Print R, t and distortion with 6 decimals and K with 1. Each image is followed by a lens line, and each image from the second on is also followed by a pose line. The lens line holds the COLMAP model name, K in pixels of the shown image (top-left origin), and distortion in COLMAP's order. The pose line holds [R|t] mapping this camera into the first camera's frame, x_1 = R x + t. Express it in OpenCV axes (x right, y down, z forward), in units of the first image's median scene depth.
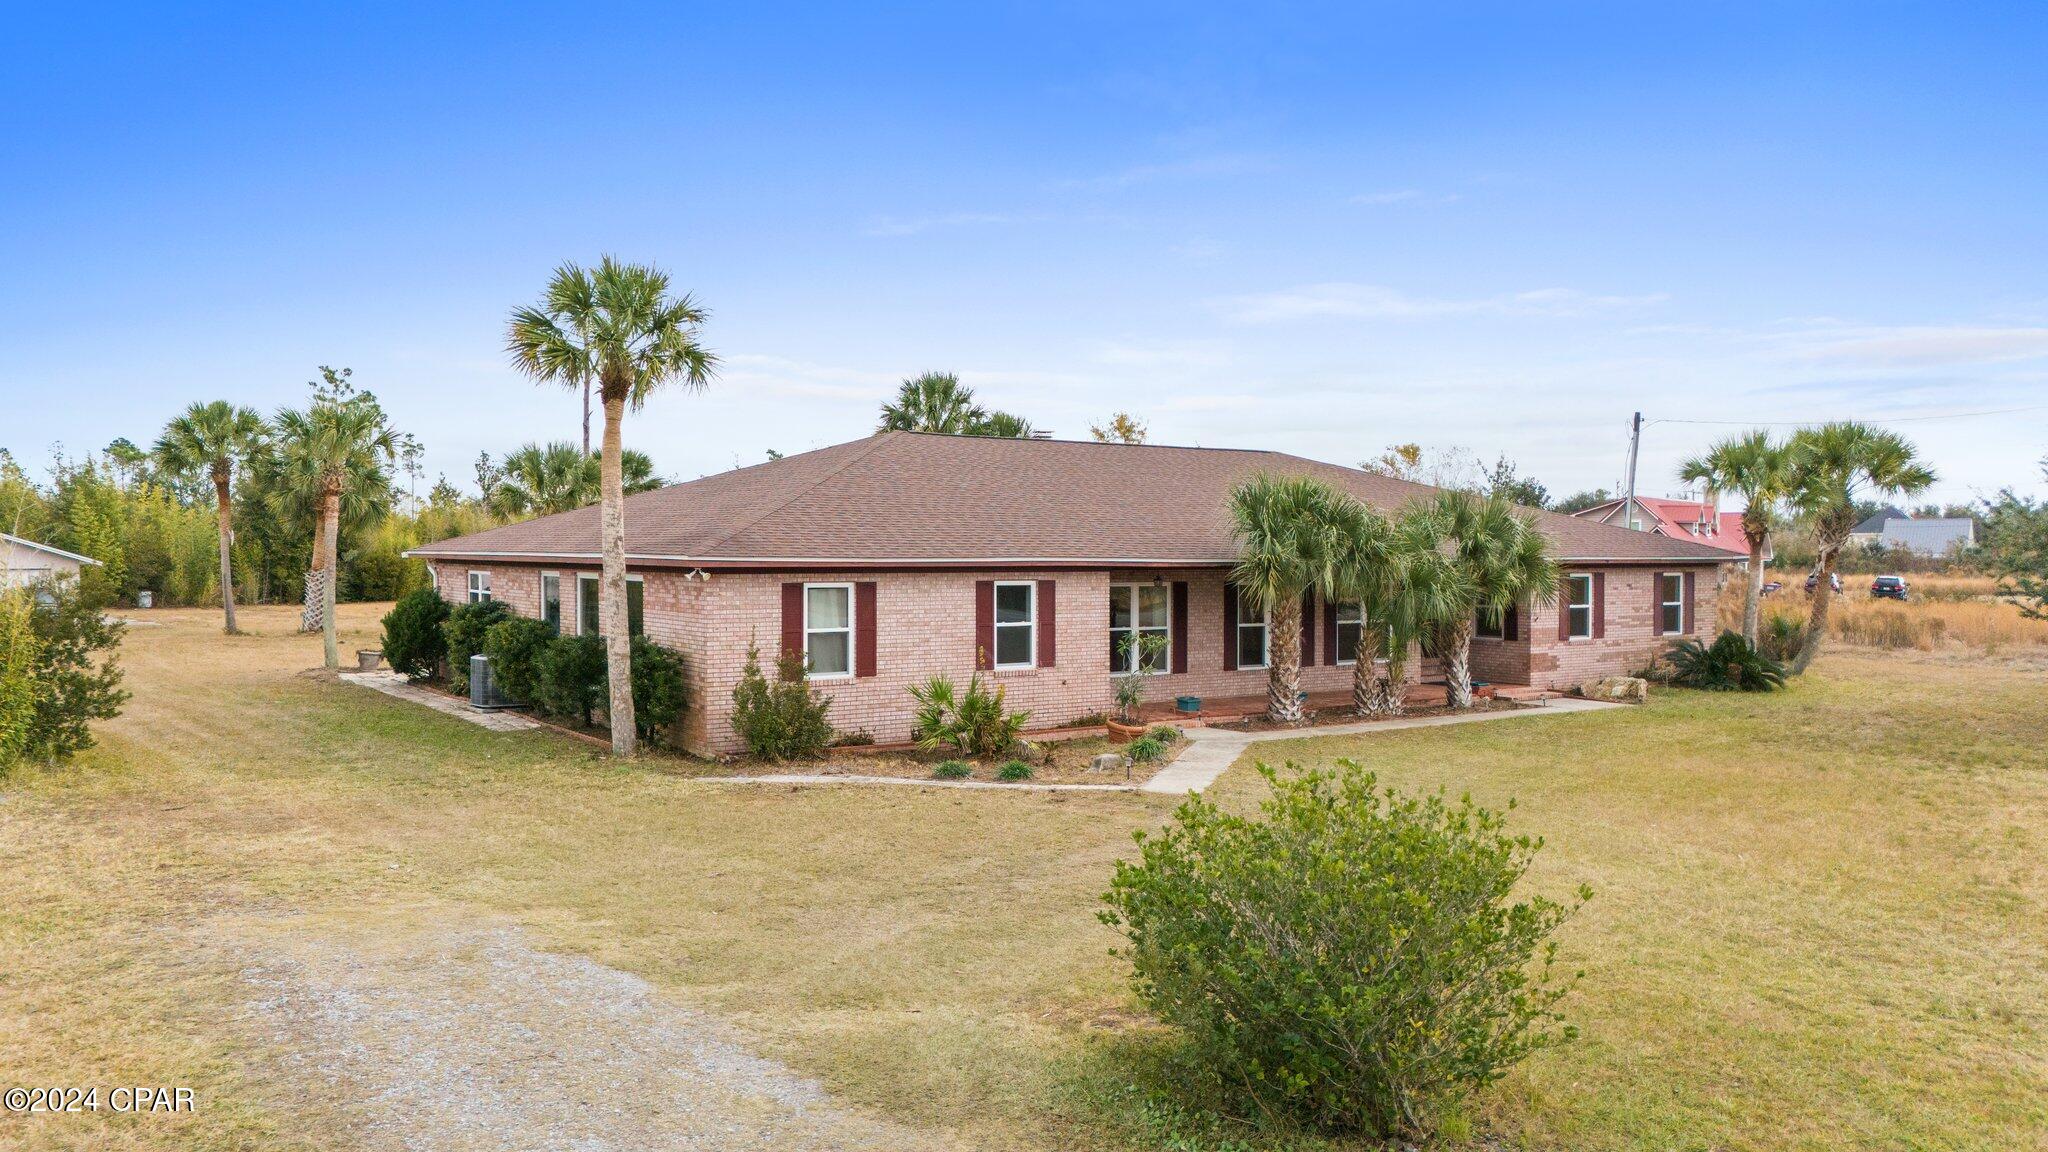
lens RADIAL K [[1521.6, 0, 1024.0], [0, 1521.6, 576.0], [0, 0, 1]] dist [0.105841, -0.170571]
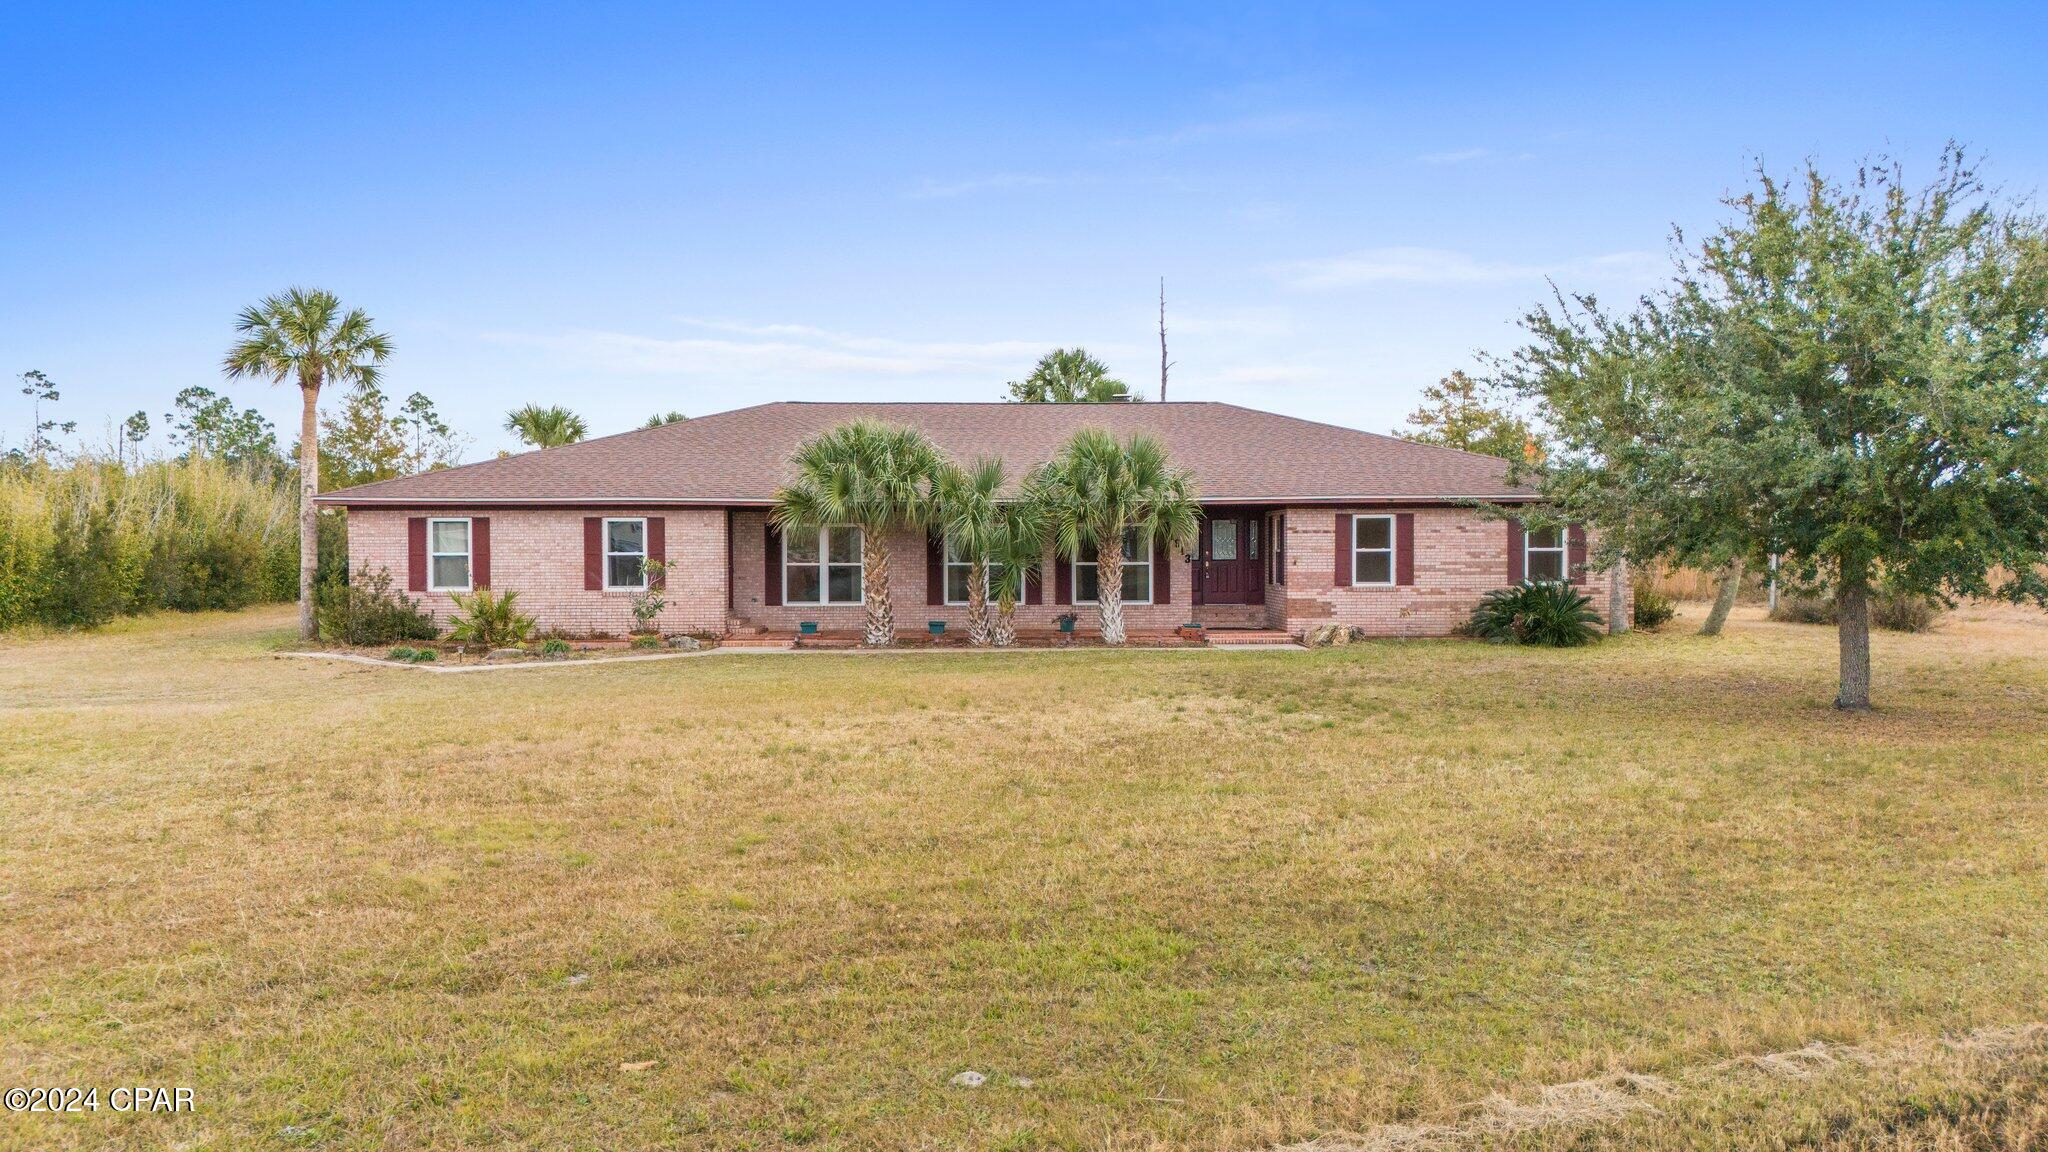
lens RADIAL K [[1521.6, 0, 1024.0], [0, 1521.6, 576.0], [0, 0, 1]] dist [0.105841, -0.170571]
pose [[0.828157, 0.005808, -0.560466, 0.916244], [-0.003640, 0.999981, 0.004984, 0.041102], [0.560484, -0.002088, 0.828162, 0.157247]]
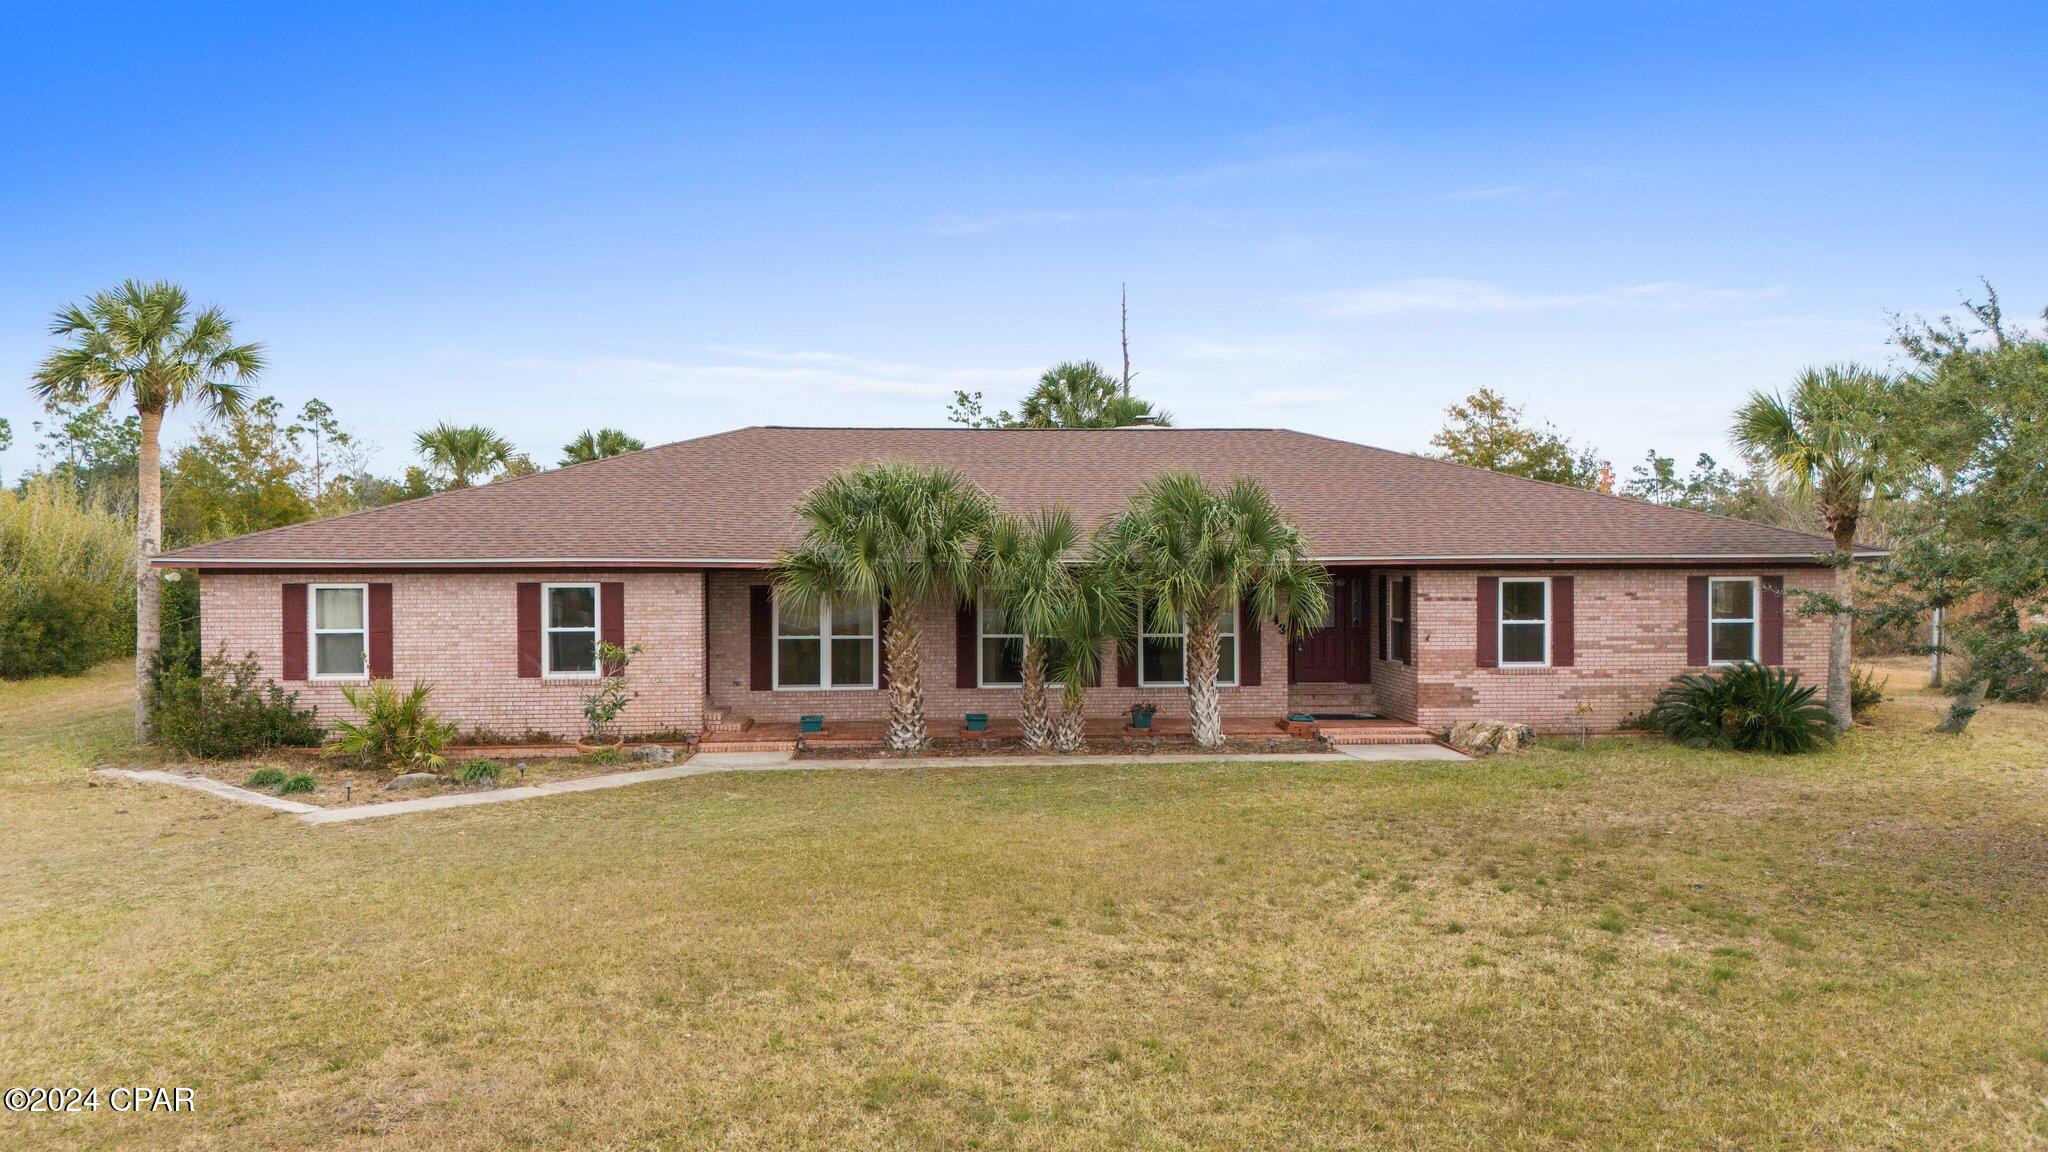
lens RADIAL K [[1509.8, 0, 1024.0], [0, 1509.8, 576.0], [0, 0, 1]] dist [0.067857, -0.063026]
pose [[0.857655, 0.004243, -0.514208, 0.691138], [-0.003439, 0.999991, 0.002516, -0.004214], [0.514214, -0.000389, 0.857662, 0.329597]]
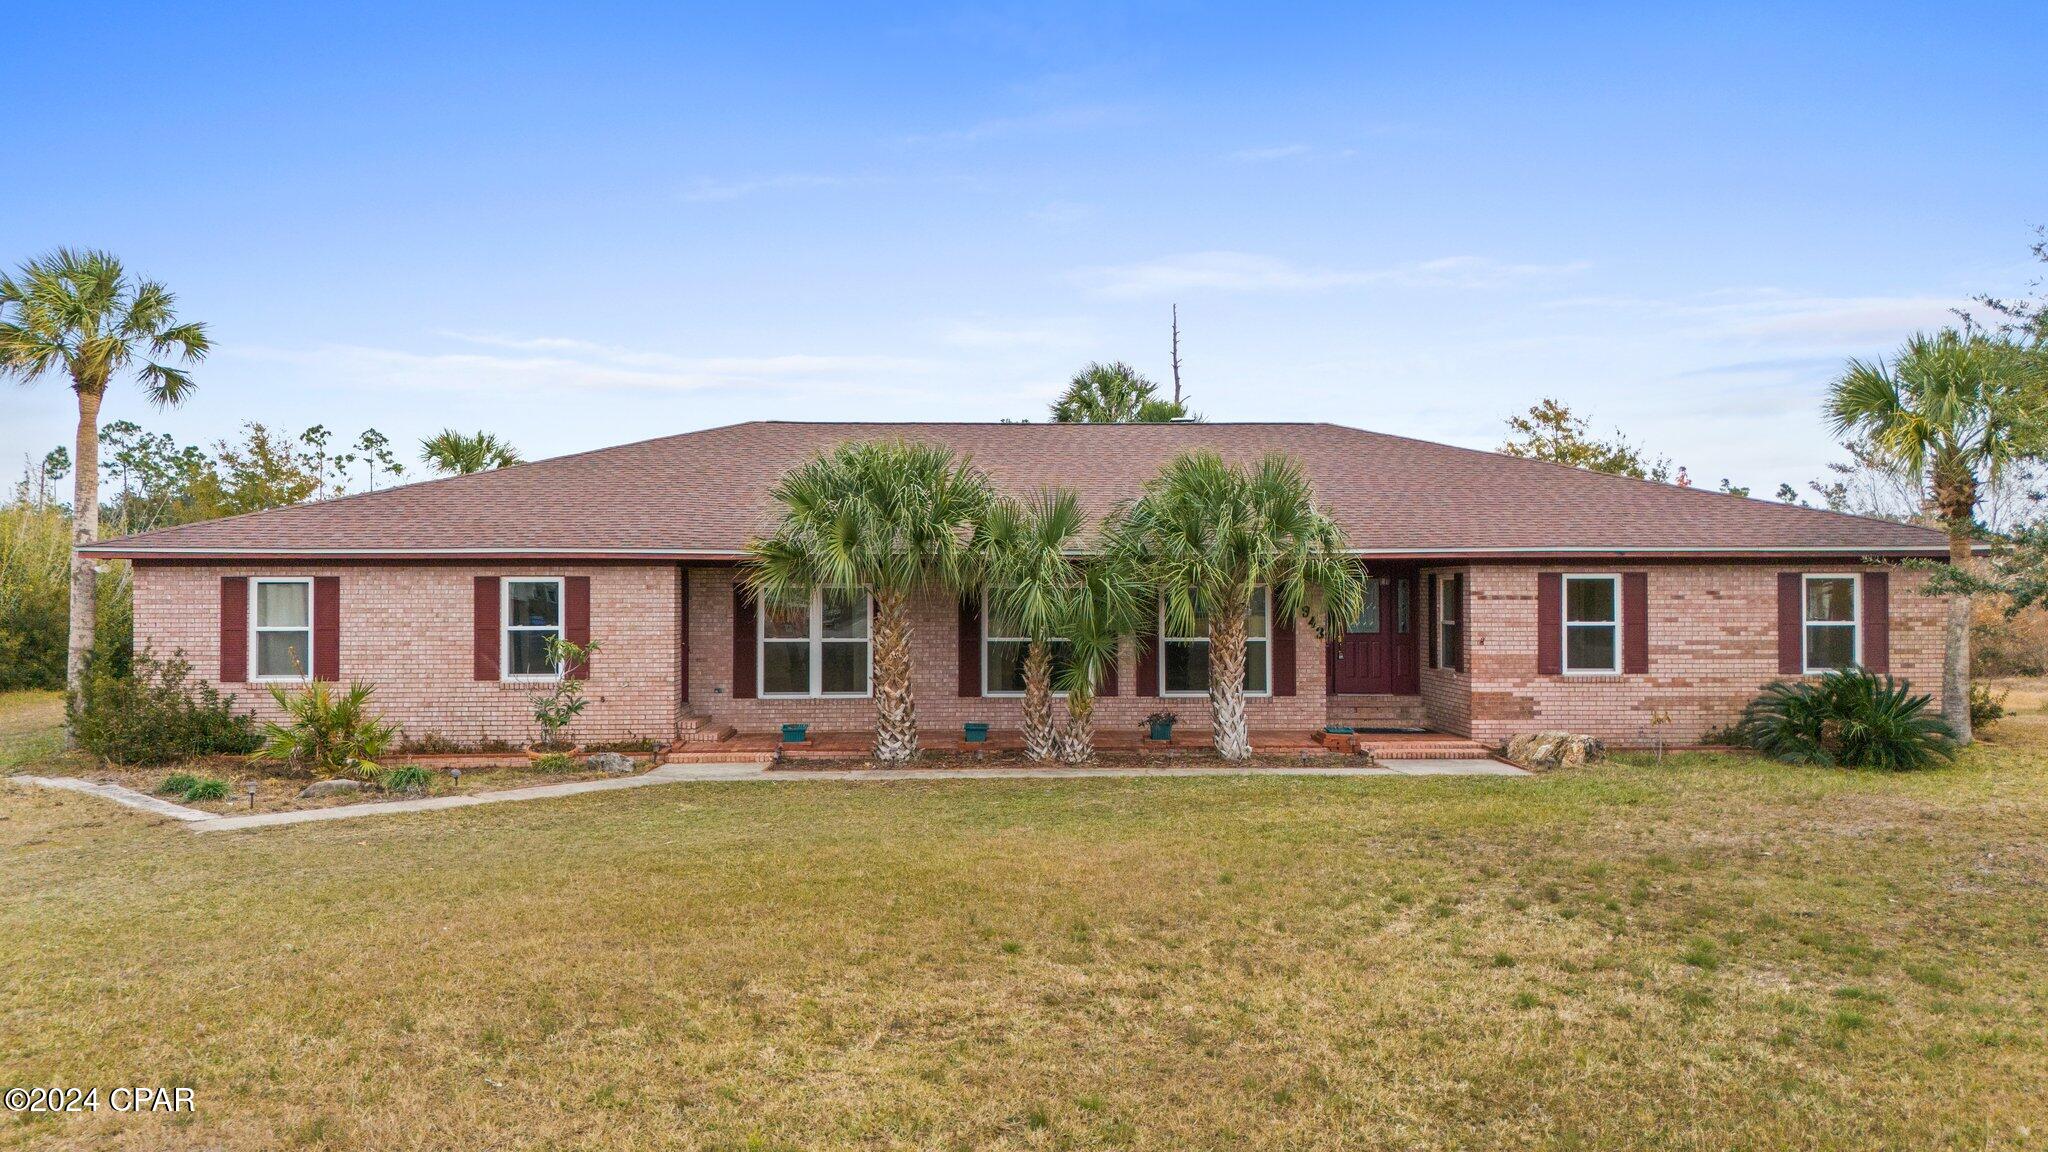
lens RADIAL K [[1509.8, 0, 1024.0], [0, 1509.8, 576.0], [0, 0, 1]] dist [0.067857, -0.063026]
pose [[0.836217, -0.008395, -0.548335, 0.671938], [-0.004973, 0.999726, -0.022890, 0.020155], [0.548376, 0.021868, 0.835946, 0.421593]]
